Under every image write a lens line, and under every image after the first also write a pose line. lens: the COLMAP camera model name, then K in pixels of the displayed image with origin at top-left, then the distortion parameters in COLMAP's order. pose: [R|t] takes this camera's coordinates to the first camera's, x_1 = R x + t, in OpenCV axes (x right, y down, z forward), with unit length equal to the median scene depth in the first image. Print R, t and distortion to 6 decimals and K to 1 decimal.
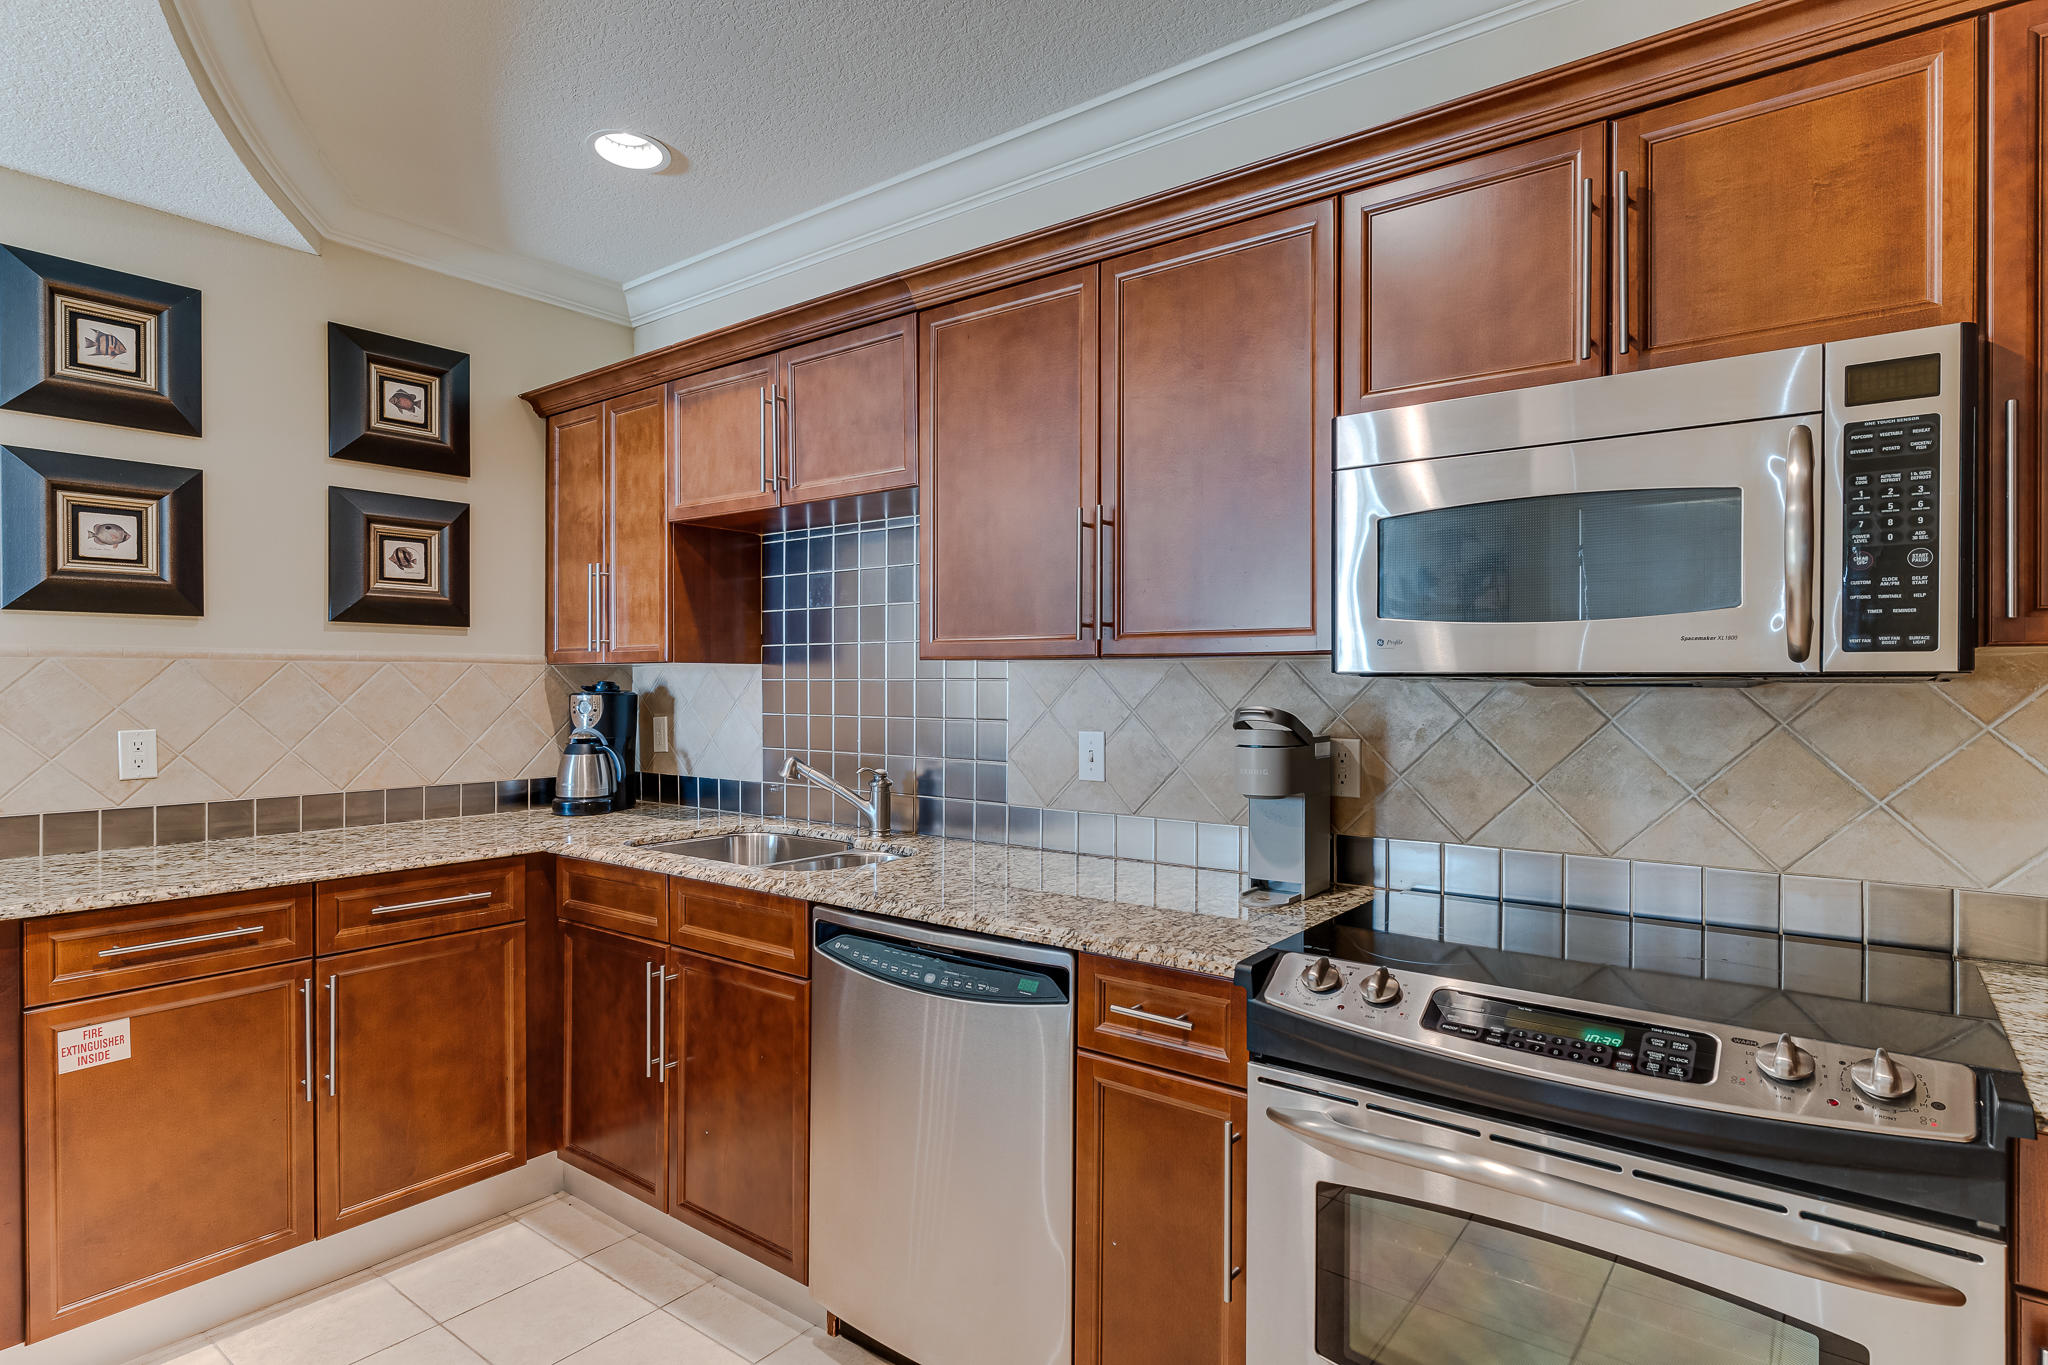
lens RADIAL K [[979.0, 0, 1022.0], [0, 979.0, 686.1], [0, 0, 1]] dist [0.000708, 0.000070]
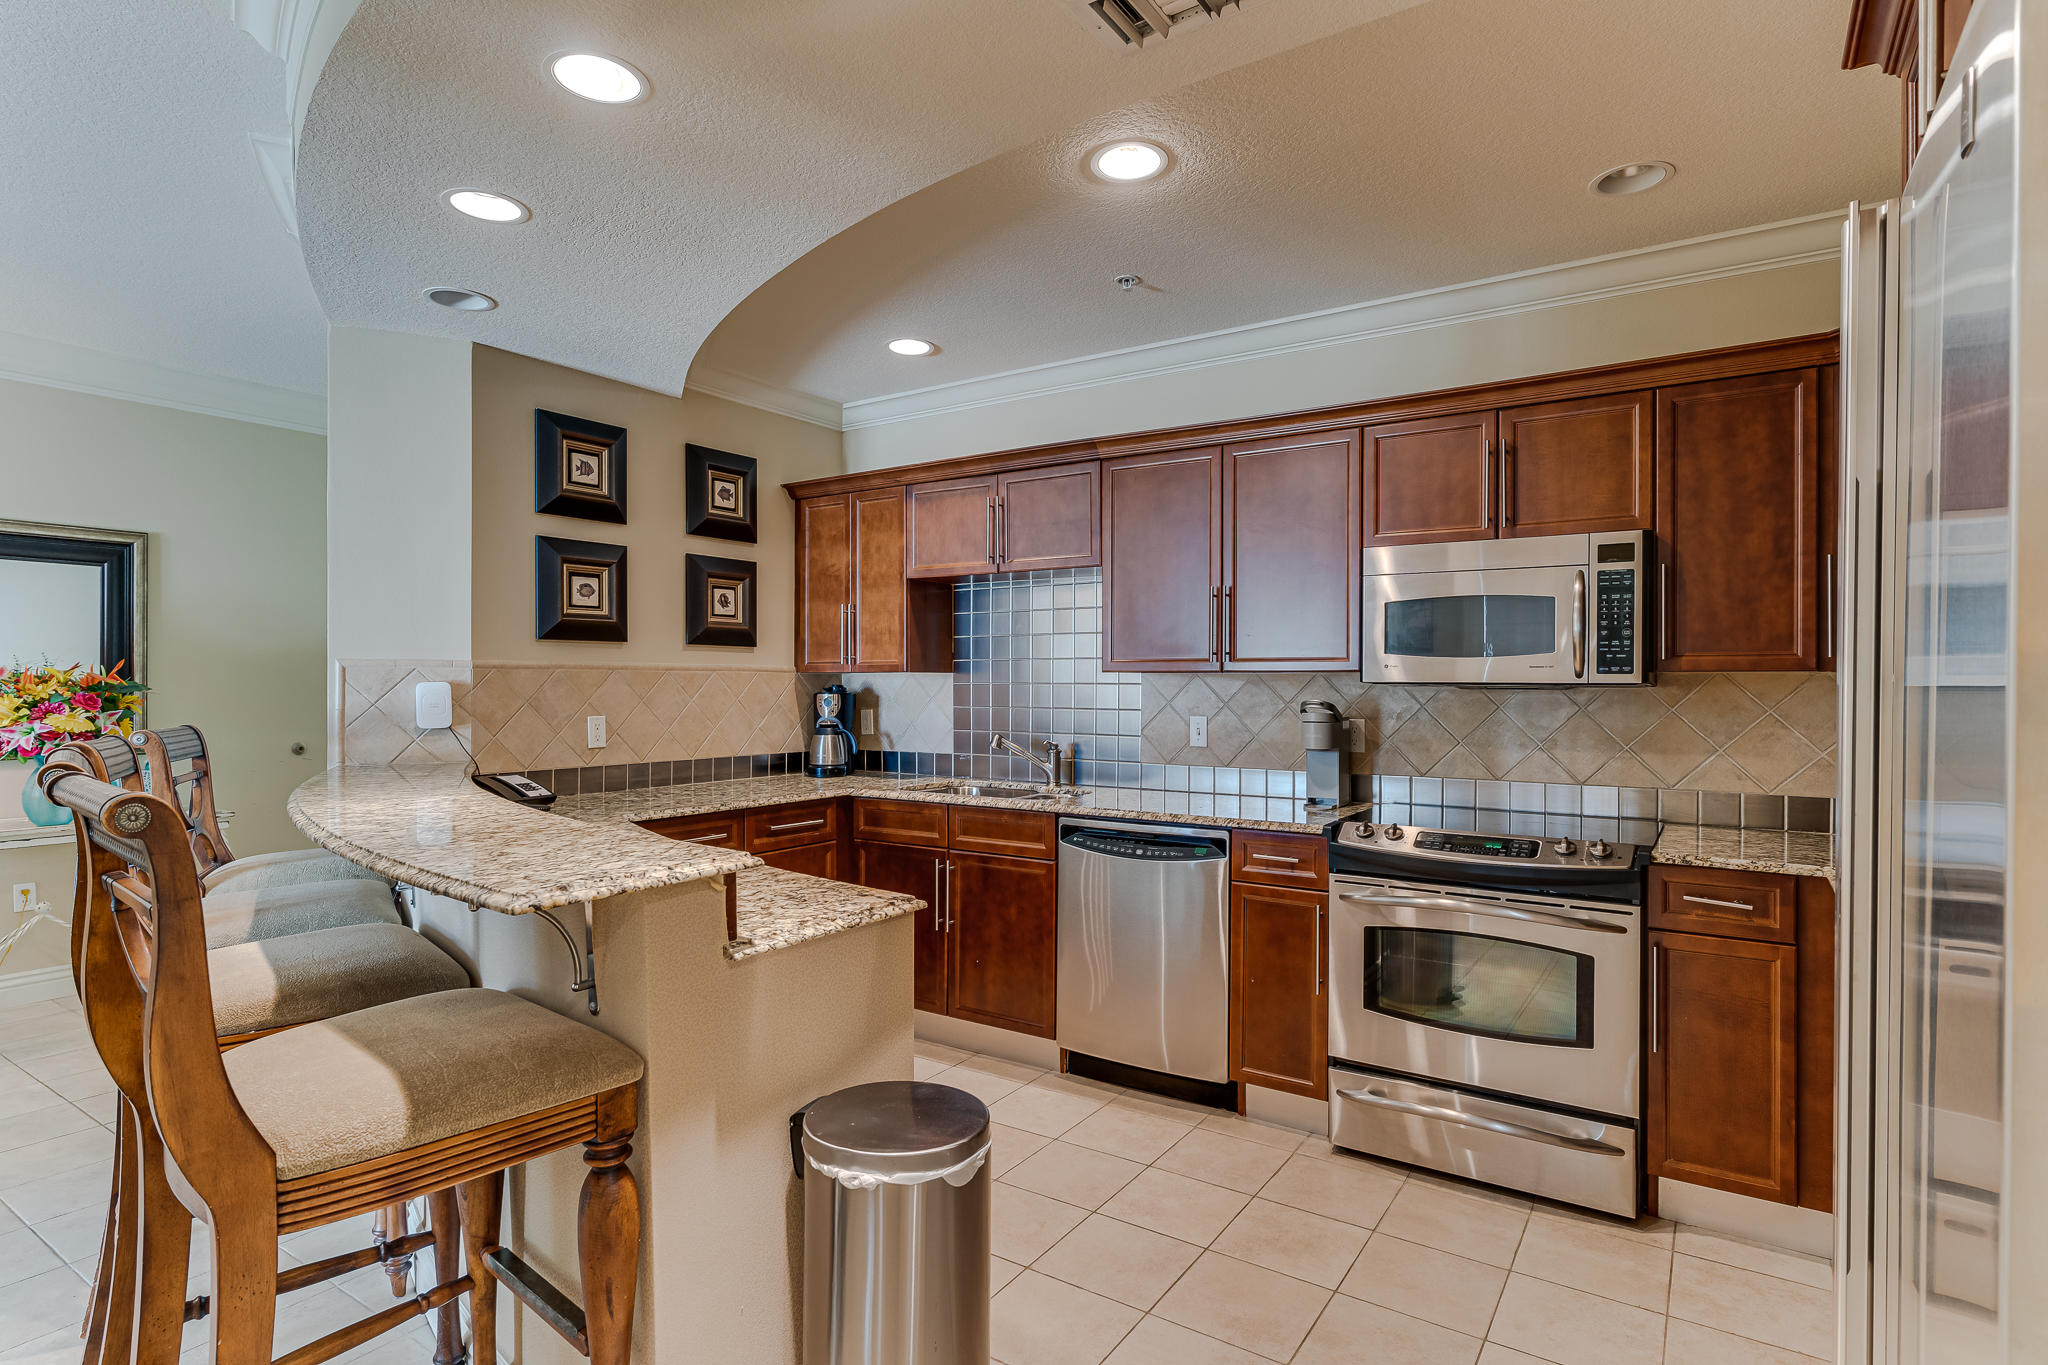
lens RADIAL K [[1026.0, 0, 1033.4], [0, 1026.0, 684.1], [0, 0, 1]] dist [-0.003625, -0.001078]
pose [[0.994850, 0.001246, 0.101348, -0.453144], [-0.001029, 0.999997, -0.002190, -0.003864], [-0.101351, 0.002075, 0.994849, -0.803527]]
